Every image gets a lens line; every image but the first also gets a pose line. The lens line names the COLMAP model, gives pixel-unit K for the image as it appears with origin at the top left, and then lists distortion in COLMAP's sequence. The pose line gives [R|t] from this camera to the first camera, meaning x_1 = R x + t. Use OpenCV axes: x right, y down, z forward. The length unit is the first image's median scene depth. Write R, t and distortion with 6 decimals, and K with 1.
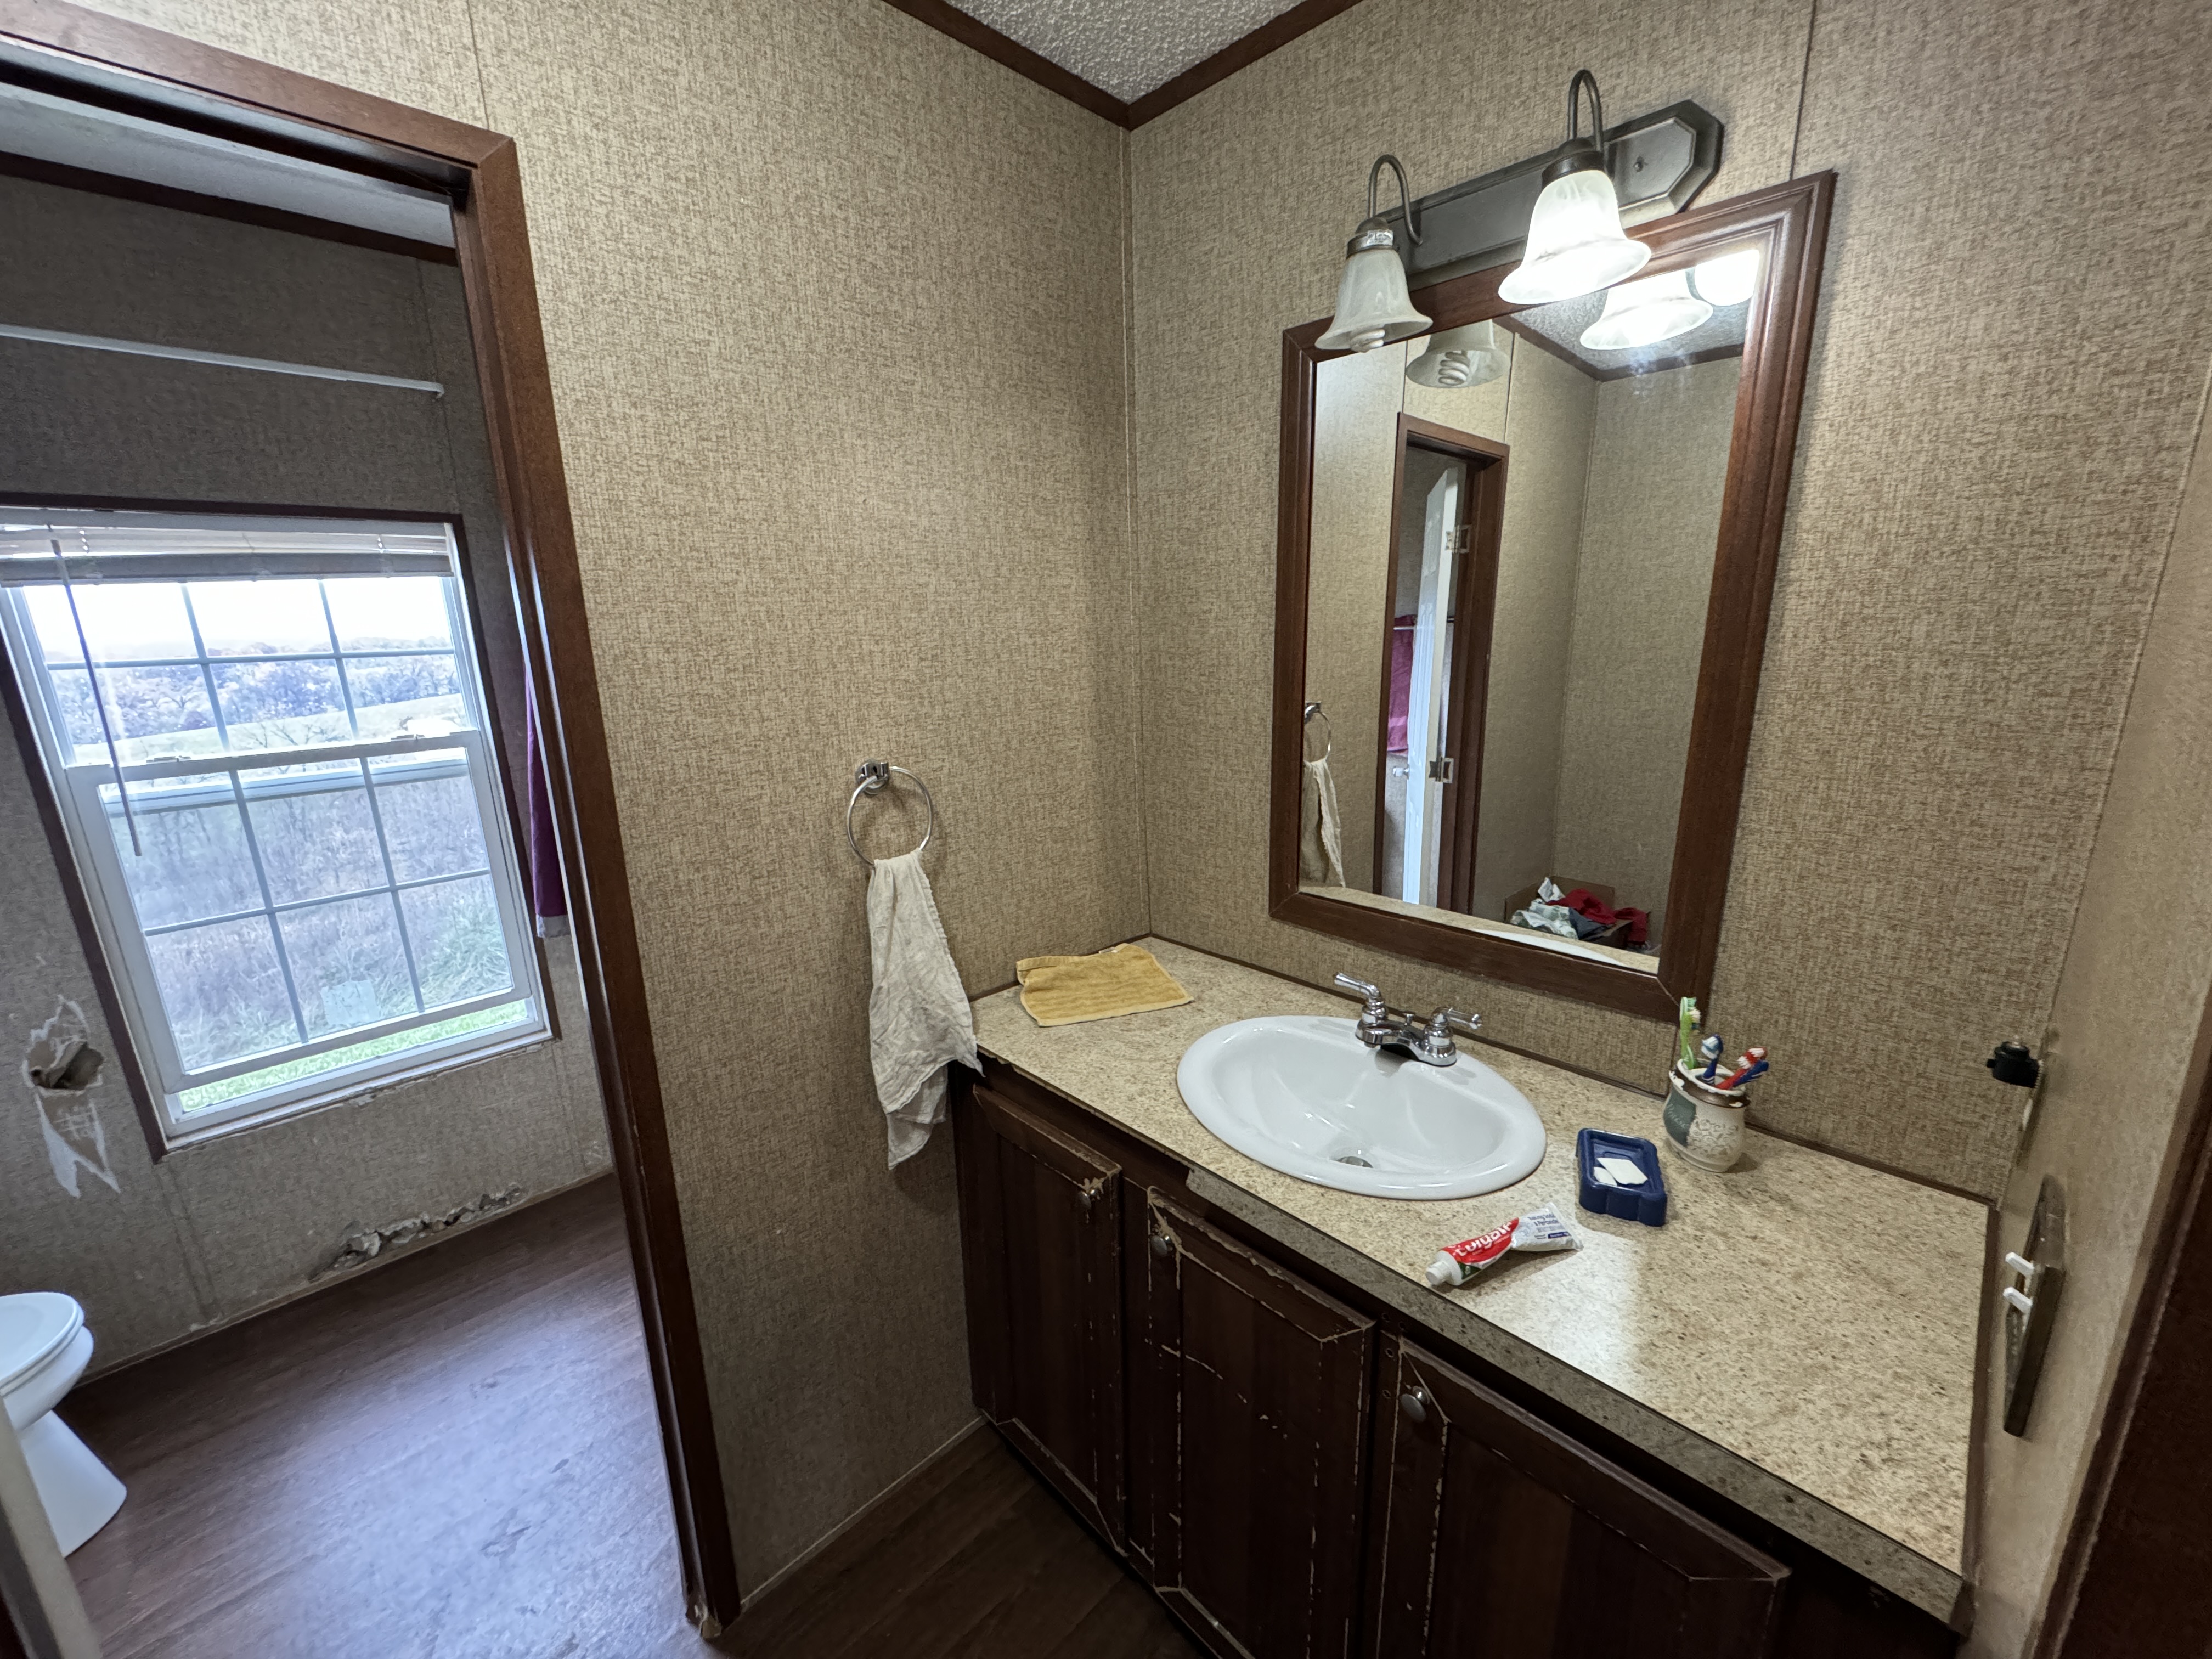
lens RADIAL K [[888.2, 0, 1105.8], [0, 888.2, 831.2], [0, 0, 1]] dist [-0.000447, -0.000017]
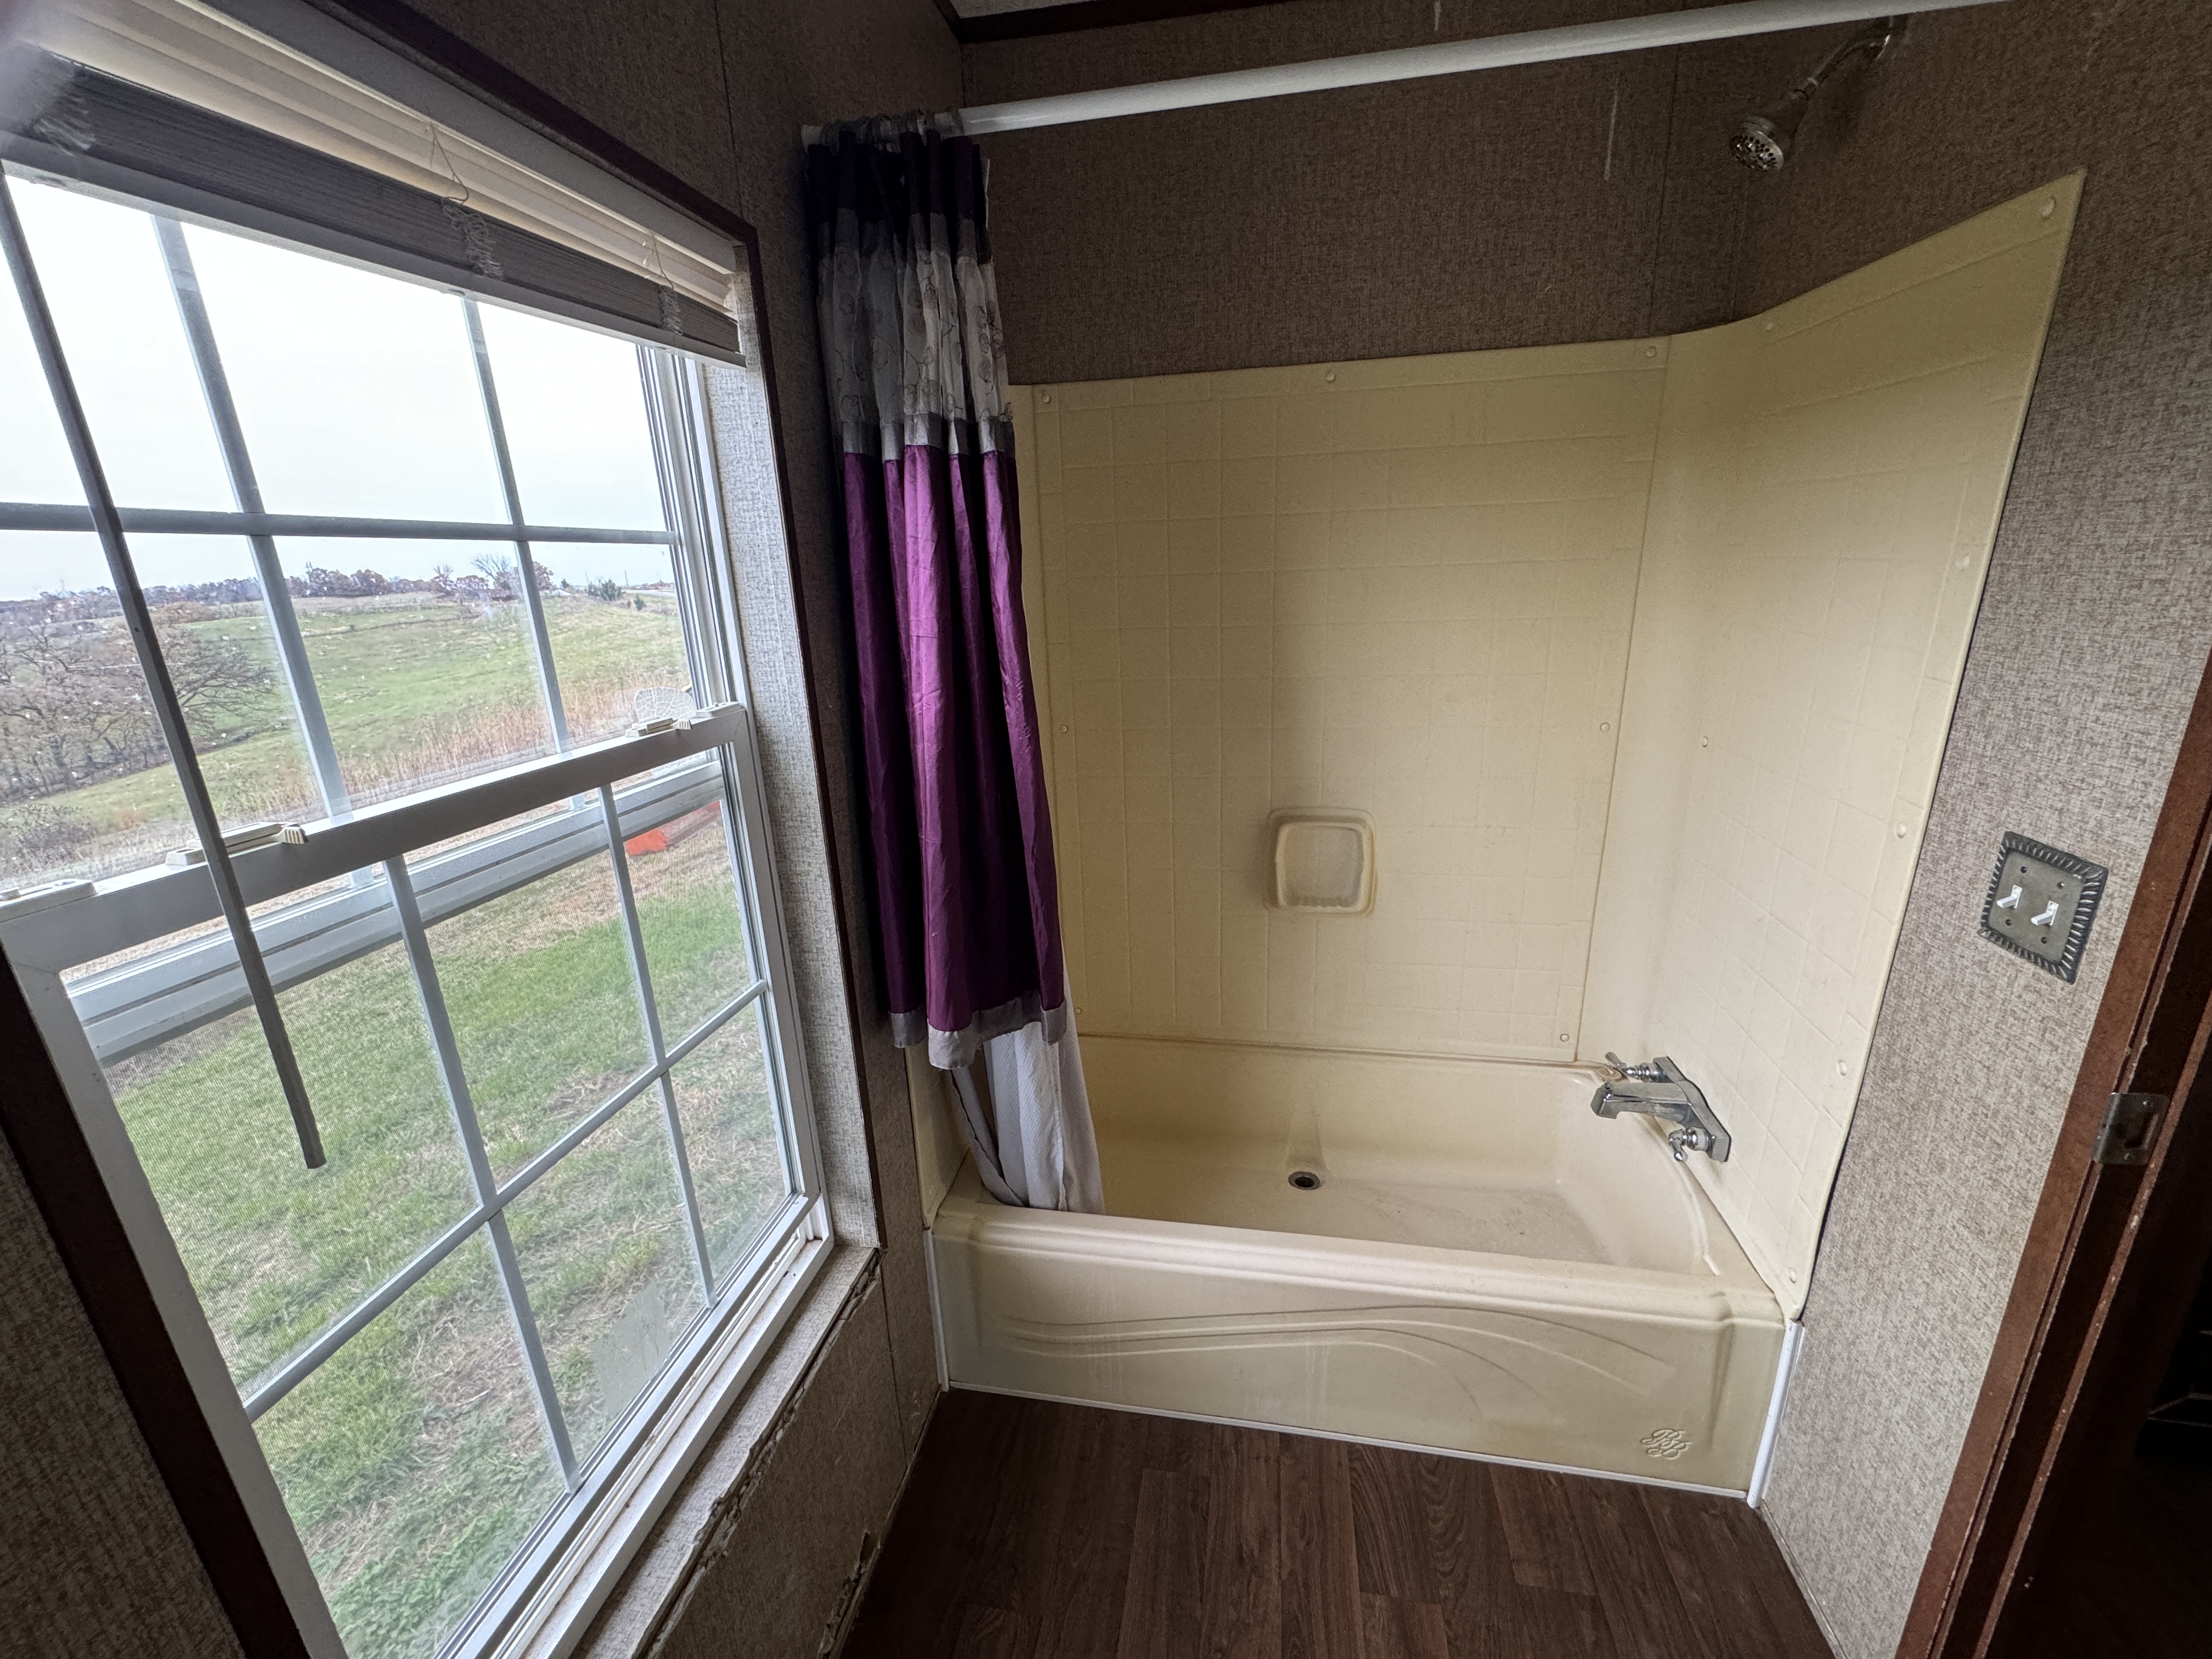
lens RADIAL K [[888.2, 0, 1105.8], [0, 888.2, 831.2], [0, 0, 1]] dist [-0.000447, -0.000017]
pose [[0.824082, -0.174493, 0.538926, -0.870716], [0.155841, 0.984500, 0.080462, -0.057507], [-0.544613, 0.017680, 0.838501, 0.516626]]
